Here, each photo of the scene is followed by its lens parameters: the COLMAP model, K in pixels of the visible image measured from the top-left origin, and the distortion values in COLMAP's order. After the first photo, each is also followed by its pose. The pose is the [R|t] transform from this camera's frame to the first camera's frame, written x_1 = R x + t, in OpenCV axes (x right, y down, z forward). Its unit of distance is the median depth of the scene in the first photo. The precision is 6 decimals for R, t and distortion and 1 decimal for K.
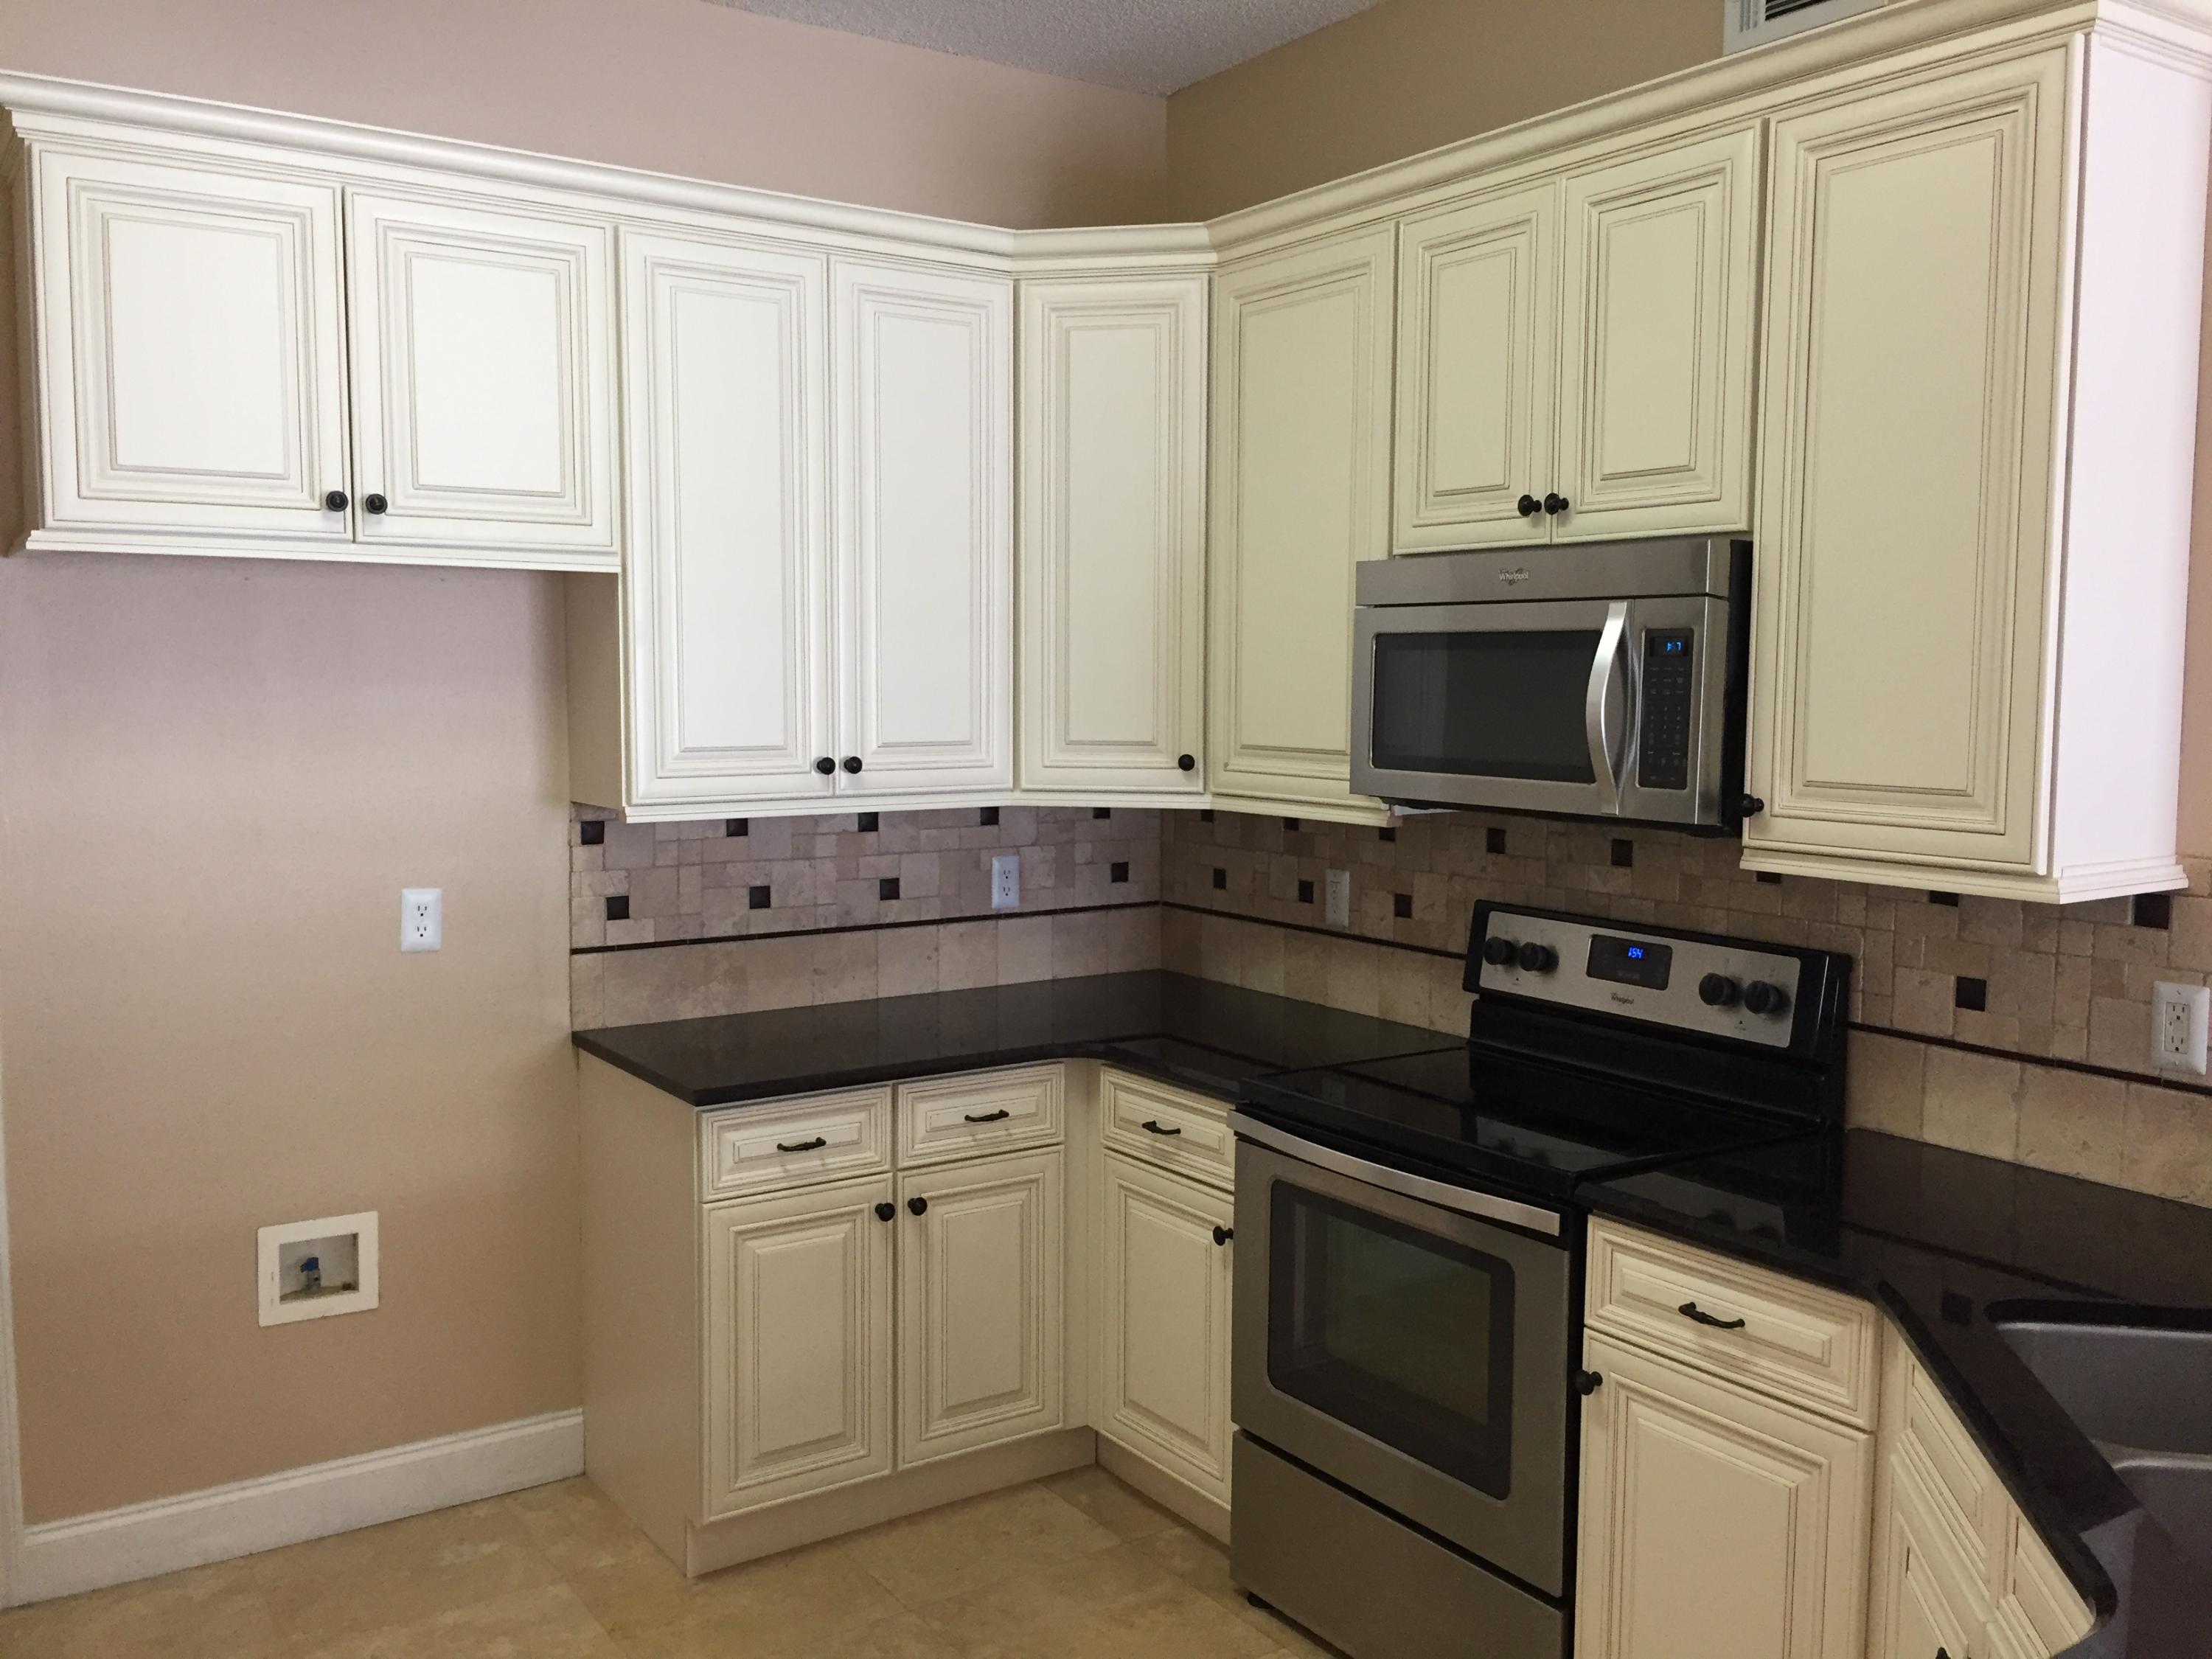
lens RADIAL K [[1895.9, 0, 1106.0], [0, 1895.9, 829.5], [0, 0, 1]] dist [0.086405, -0.118796]
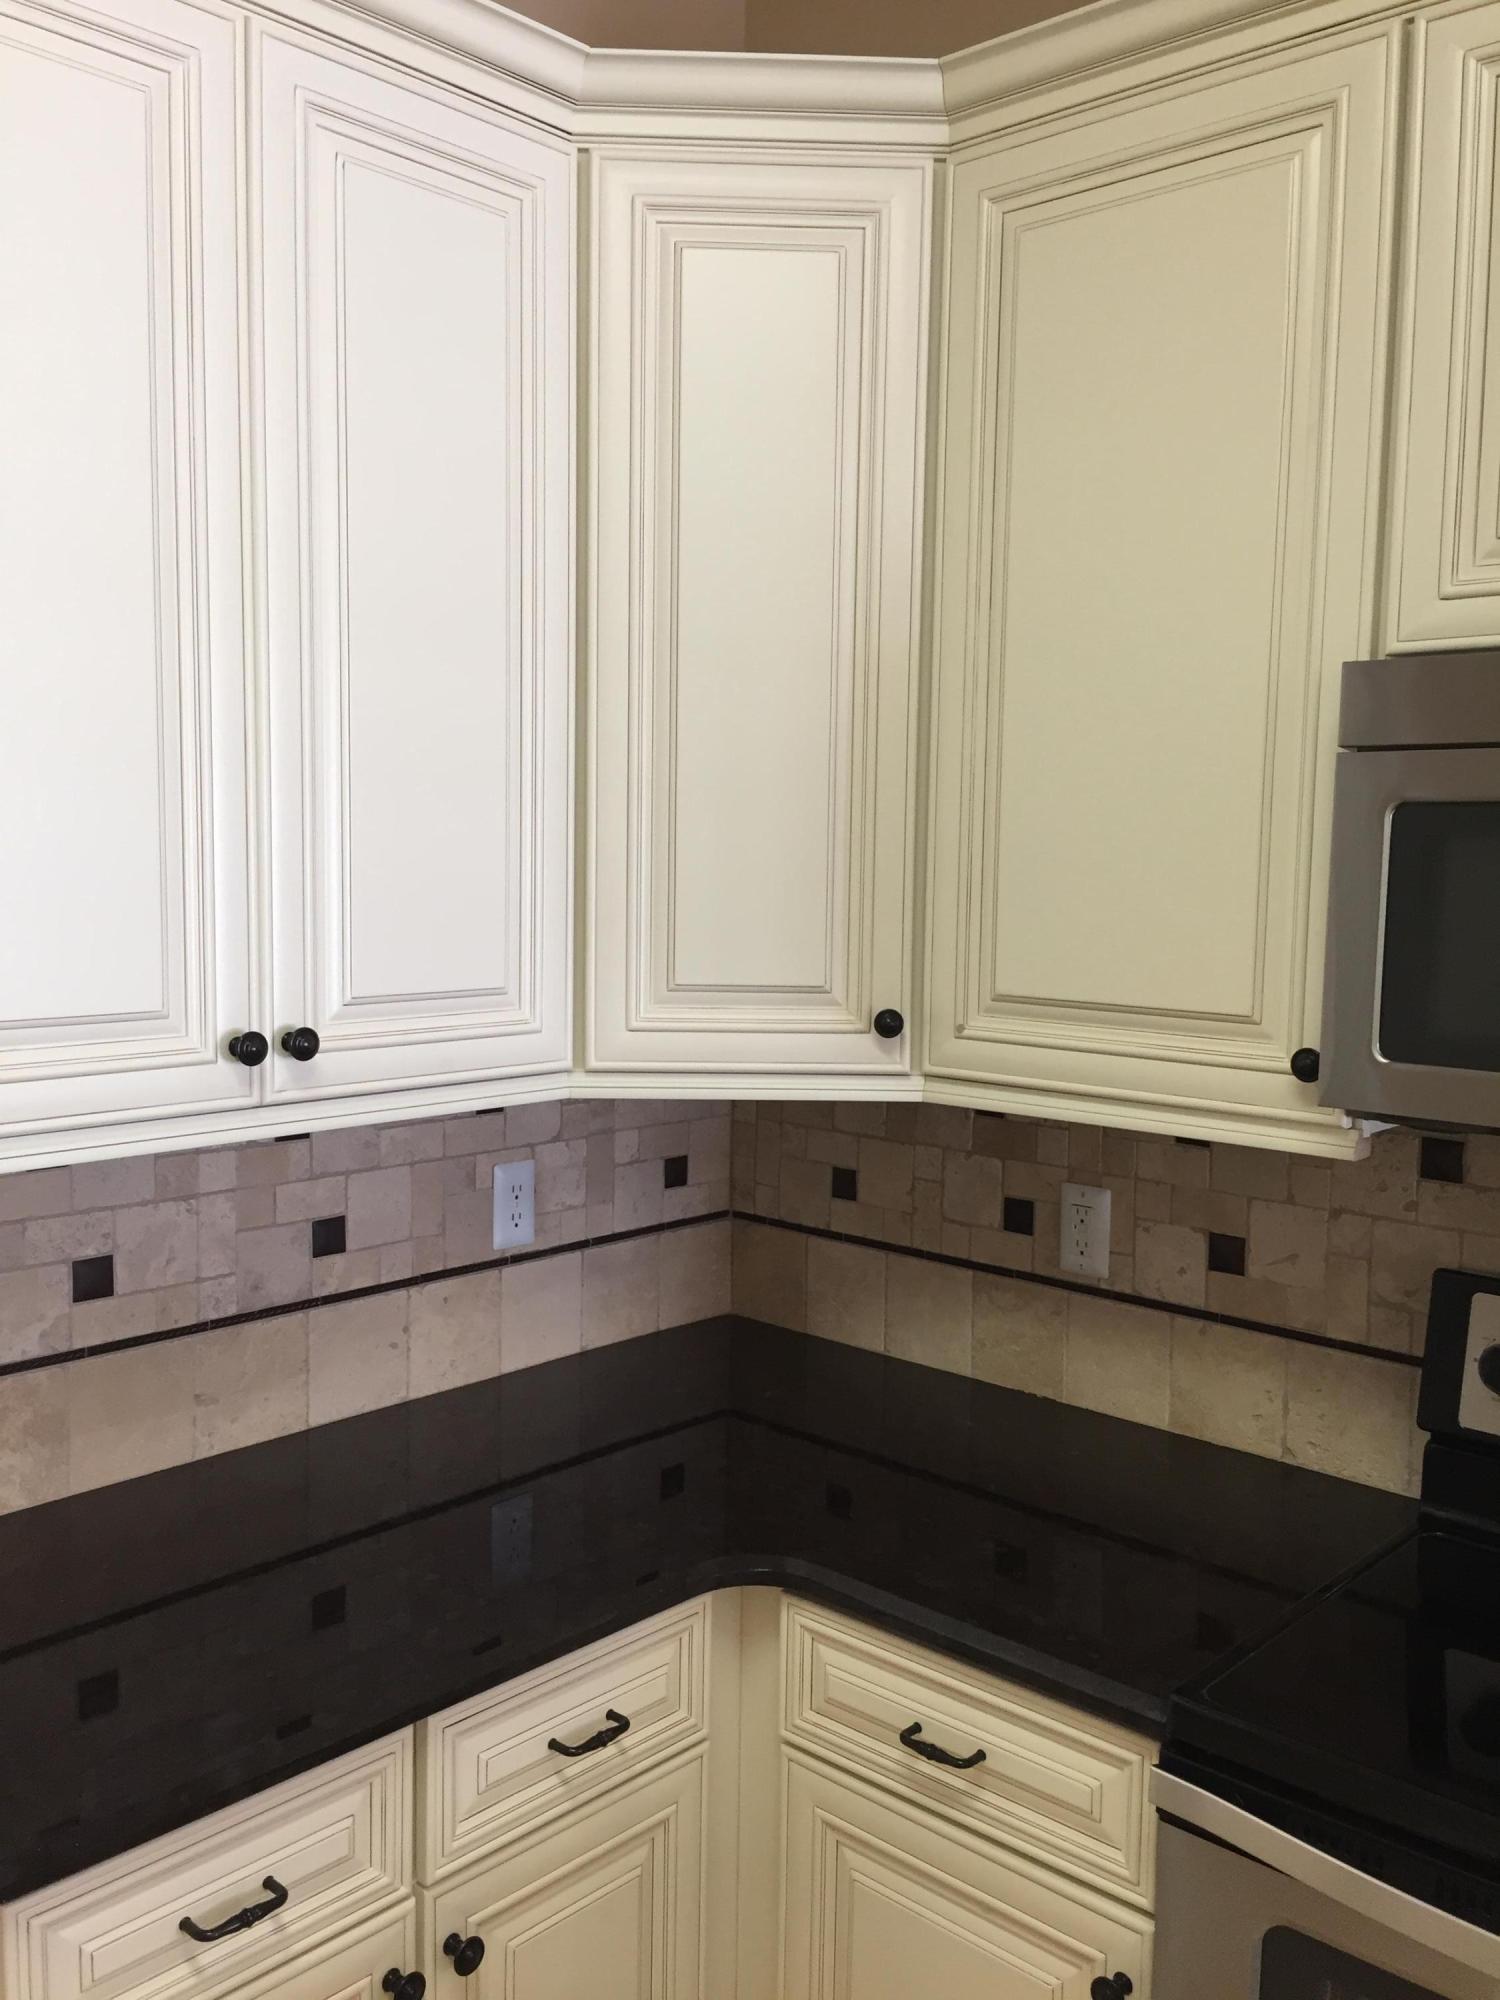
lens RADIAL K [[1714.2, 0, 758.5], [0, 1714.2, 999.2], [0, 0, 1]] dist [0.086405, -0.118796]
pose [[0.972966, -0.009868, 0.230736, -0.125983], [0.008416, 0.999938, 0.007276, -0.050680], [-0.230793, -0.005138, 0.972989, 0.544389]]
